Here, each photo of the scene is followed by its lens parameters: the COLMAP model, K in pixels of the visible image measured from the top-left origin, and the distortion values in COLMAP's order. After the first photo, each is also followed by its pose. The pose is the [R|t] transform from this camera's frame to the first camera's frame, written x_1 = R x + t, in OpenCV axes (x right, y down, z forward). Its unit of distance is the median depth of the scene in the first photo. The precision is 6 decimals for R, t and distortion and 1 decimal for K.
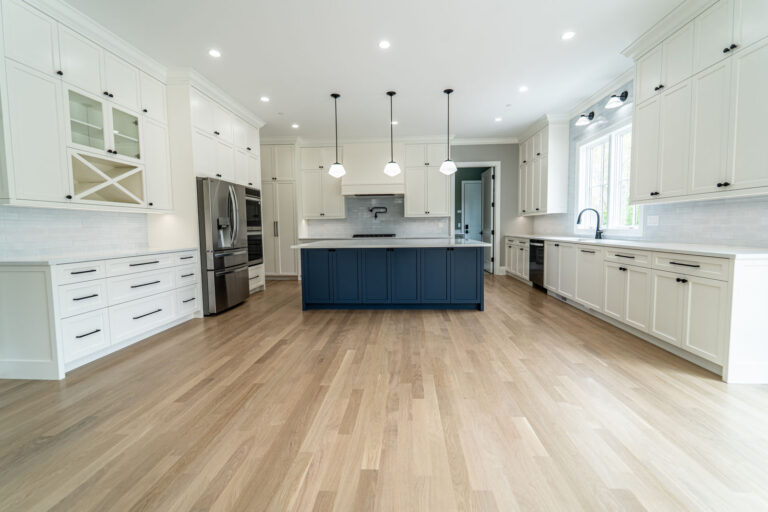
lens RADIAL K [[309.6, 0, 389.0], [0, 309.6, 247.6], [0, 0, 1]] dist [-0.001892, -0.000440]
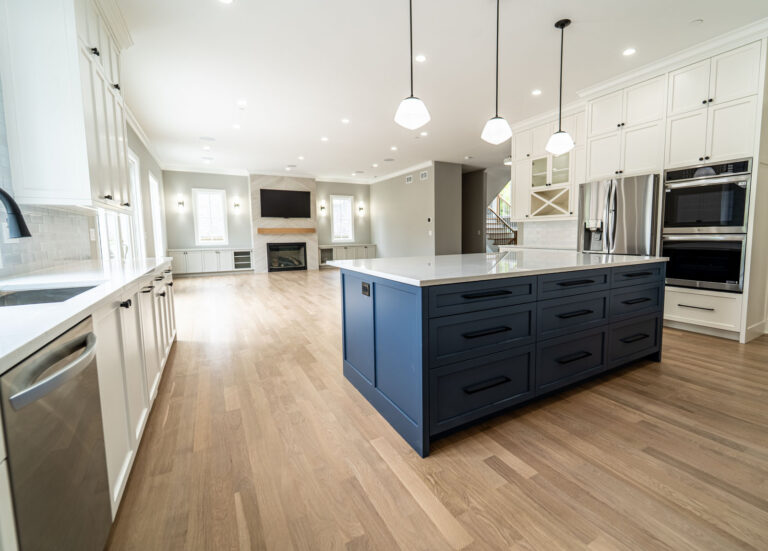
lens RADIAL K [[342.0, 0, 418.0], [0, 342.0, 264.2], [0, 0, 1]] dist [0.001588, -0.000015]
pose [[-0.822207, 0.071579, -0.564670, 0.548157], [-0.015363, 0.988909, 0.147726, -0.111583], [0.568981, 0.130137, -0.811988, 1.596935]]
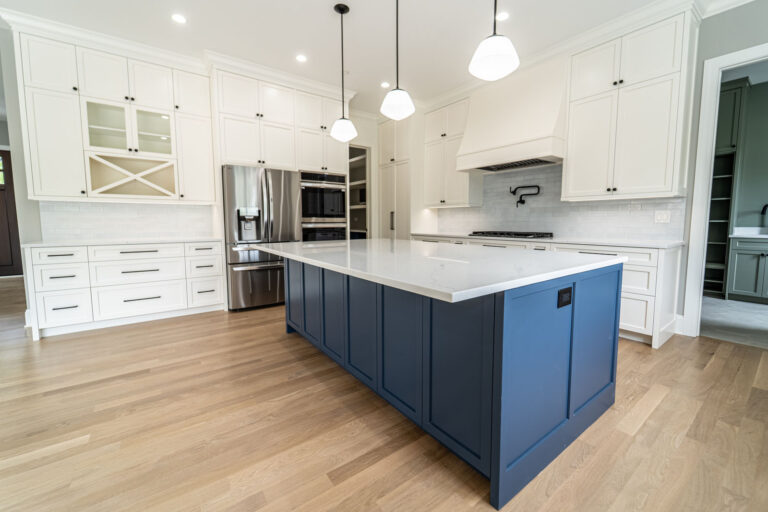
lens RADIAL K [[313.0, 0, 388.9], [0, 313.0, 247.7], [0, 0, 1]] dist [-0.000790, -0.000883]
pose [[0.648015, 0.076641, -0.757761, 0.441400], [-0.057048, 0.997014, 0.052053, -0.051258], [0.759488, 0.009498, 0.650452, 0.723729]]
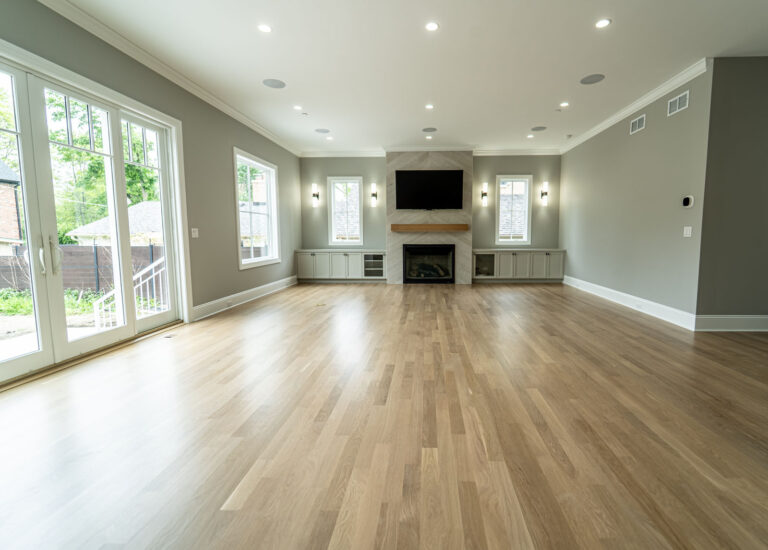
lens RADIAL K [[342.0, 0, 418.0], [0, 342.0, 263.7], [0, 0, 1]] dist [0.001588, -0.000015]
pose [[-0.999379, 0.017838, -0.030375, 0.002593], [0.013111, 0.988712, 0.149252, -0.048264], [0.032695, 0.148762, -0.988332, 0.748919]]
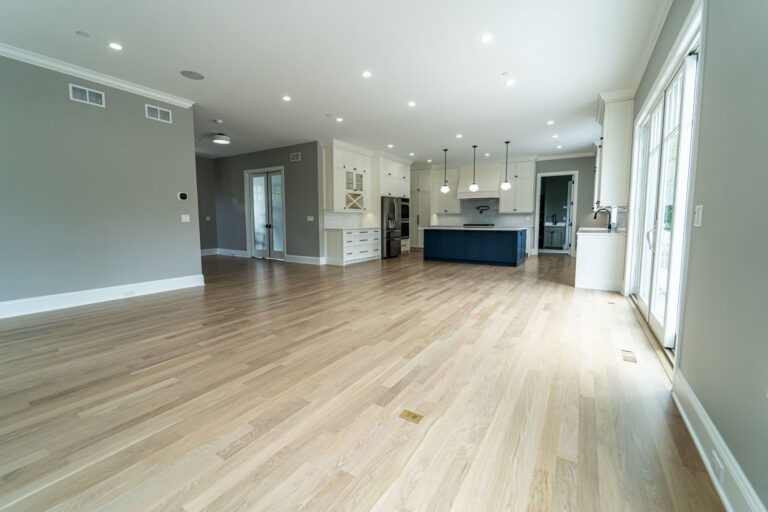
lens RADIAL K [[313.0, 0, 388.9], [0, 313.0, 247.7], [0, 0, 1]] dist [-0.000790, -0.000883]
pose [[0.878752, 0.056515, -0.473920, 0.506566], [-0.042940, 0.998299, 0.039428, 0.051533], [0.475342, -0.014297, 0.879685, -0.941867]]
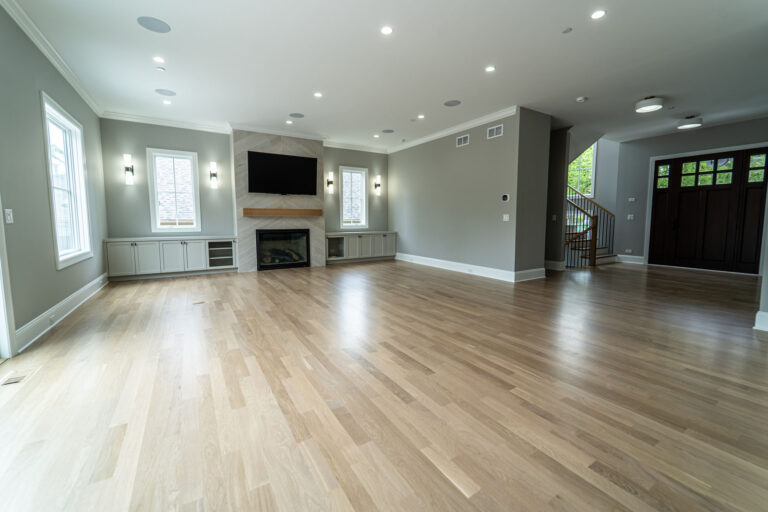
lens RADIAL K [[316.7, 0, 389.3], [0, 316.7, 246.2], [0, 0, 1]] dist [-0.000838, -0.000309]
pose [[-0.813212, 0.062827, -0.578566, 0.421277], [-0.026100, 0.989218, 0.144106, -0.044630], [0.581382, 0.132289, -0.802804, 0.613706]]
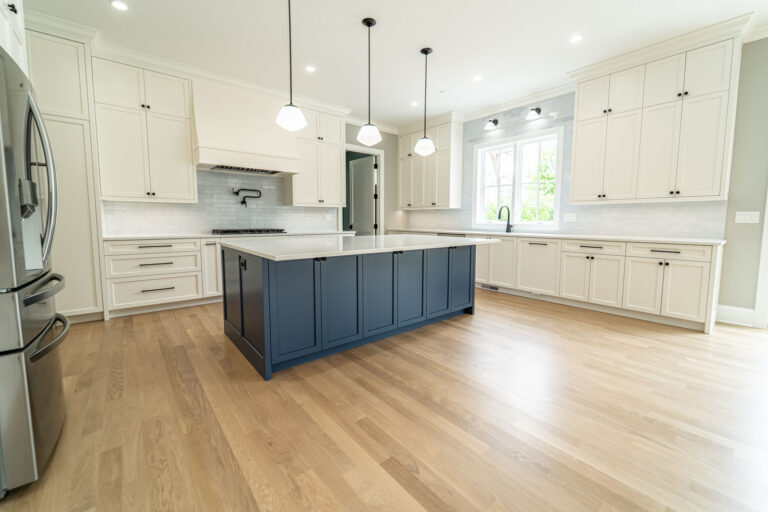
lens RADIAL K [[313.0, 0, 388.9], [0, 313.0, 247.7], [0, 0, 1]] dist [-0.000790, -0.000883]
pose [[0.728307, -0.046137, 0.683696, -0.489349], [0.031920, 0.998932, 0.033408, -0.026703], [-0.684507, -0.002508, 0.729002, 0.503585]]
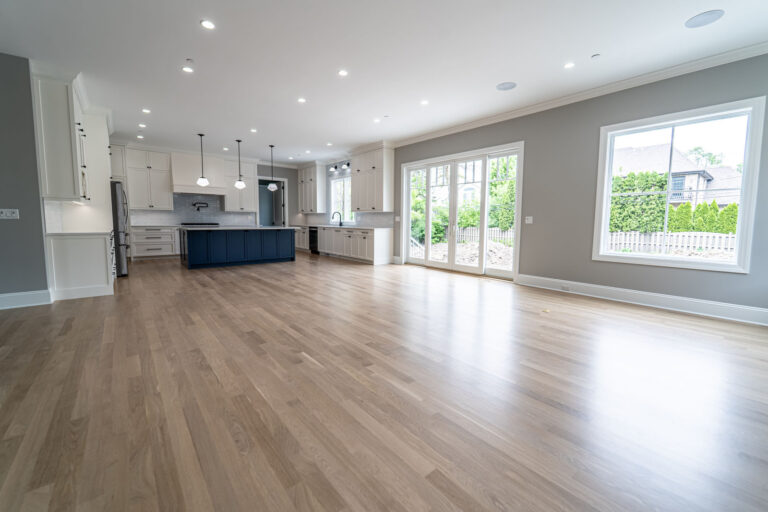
lens RADIAL K [[313.0, 0, 388.9], [0, 313.0, 247.7], [0, 0, 1]] dist [-0.000790, -0.000883]
pose [[0.722489, -0.040281, 0.690208, -0.663898], [0.025064, 0.999171, 0.032076, 0.067252], [-0.690928, -0.005875, 0.722900, -0.909622]]
